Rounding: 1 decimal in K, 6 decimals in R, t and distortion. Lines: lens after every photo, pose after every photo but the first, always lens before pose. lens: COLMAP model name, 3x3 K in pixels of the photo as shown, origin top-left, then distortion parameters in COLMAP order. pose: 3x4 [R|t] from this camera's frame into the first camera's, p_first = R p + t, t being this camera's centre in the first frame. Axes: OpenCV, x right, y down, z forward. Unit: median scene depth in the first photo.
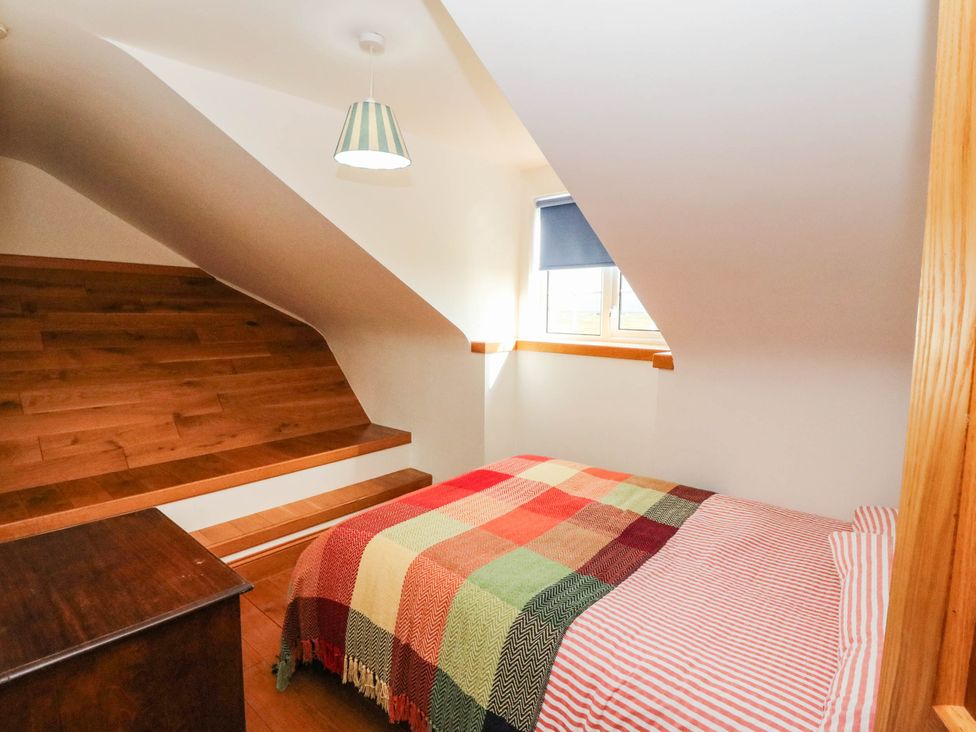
lens RADIAL K [[505.3, 0, 495.0], [0, 505.3, 355.8], [0, 0, 1]] dist [0.000839, -0.013071]
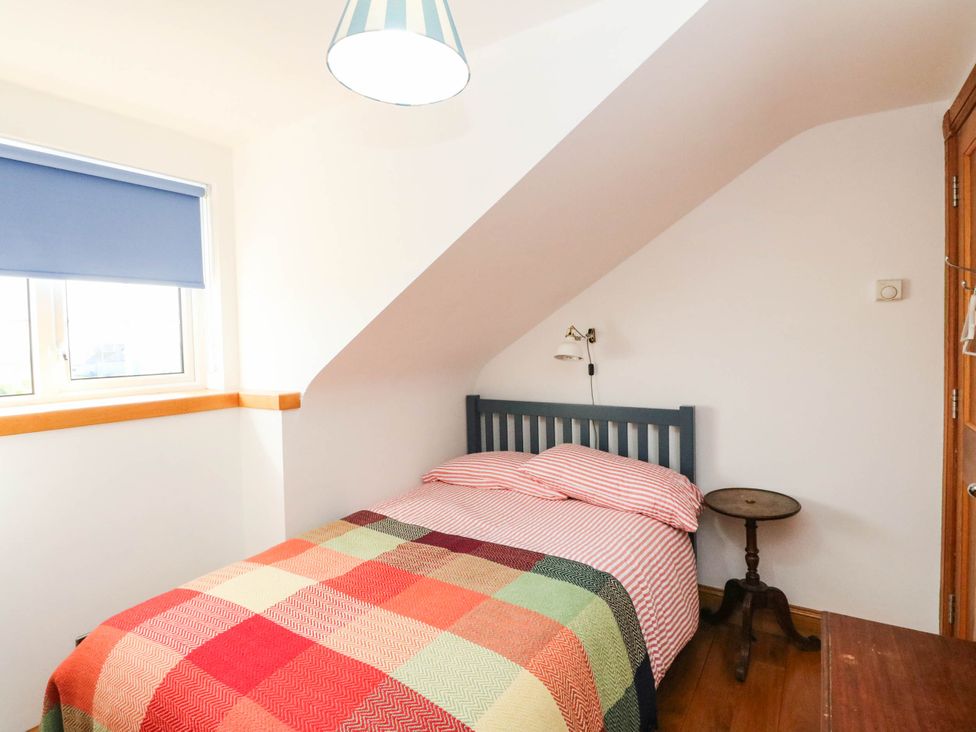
lens RADIAL K [[505.3, 0, 495.0], [0, 505.3, 355.8], [0, 0, 1]] dist [0.000839, -0.013071]
pose [[-0.125756, -0.050407, 0.990780, -0.672760], [0.118262, 0.990825, 0.065420, -0.094352], [-0.984987, 0.125399, -0.118641, 0.837311]]
